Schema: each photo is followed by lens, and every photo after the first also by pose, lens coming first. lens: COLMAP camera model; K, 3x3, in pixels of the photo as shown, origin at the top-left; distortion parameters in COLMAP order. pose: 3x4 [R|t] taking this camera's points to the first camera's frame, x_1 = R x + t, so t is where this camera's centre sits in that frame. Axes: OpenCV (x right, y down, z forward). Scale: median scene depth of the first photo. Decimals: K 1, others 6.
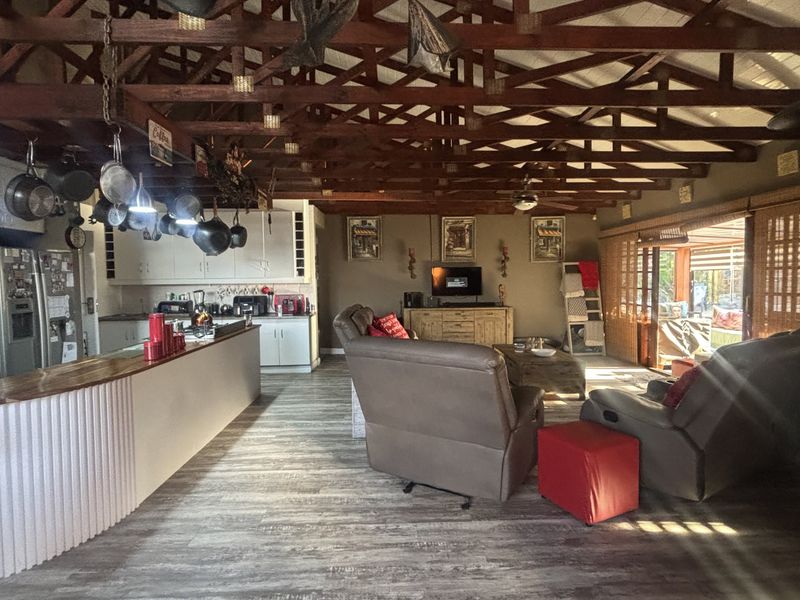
lens RADIAL K [[426.3, 0, 402.4], [0, 426.3, 299.4], [0, 0, 1]] dist [0.000408, -0.000546]
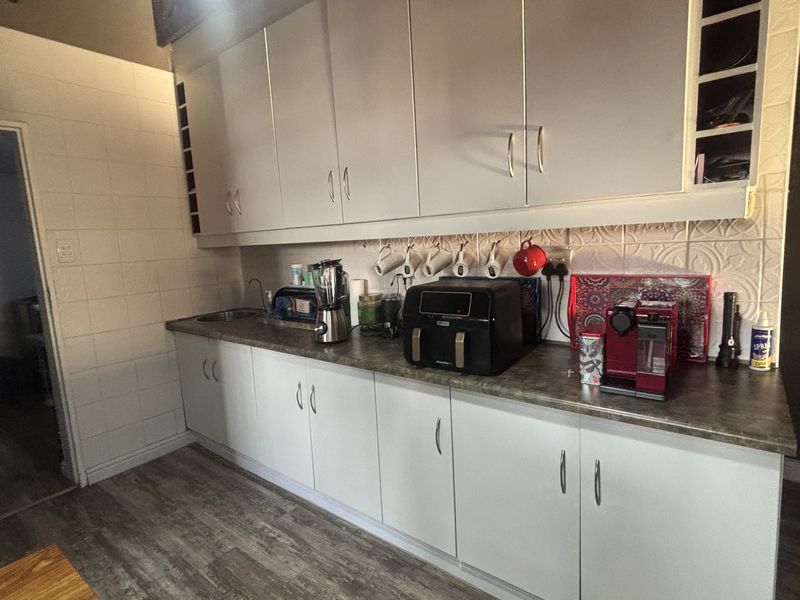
lens RADIAL K [[426.3, 0, 401.0], [0, 426.3, 299.0], [0, 0, 1]] dist [0.000408, -0.000546]
pose [[0.768063, 0.060164, -0.637541, -0.233149], [0.014371, 0.993707, 0.111089, -0.028461], [0.640213, -0.094485, 0.762365, 0.805179]]
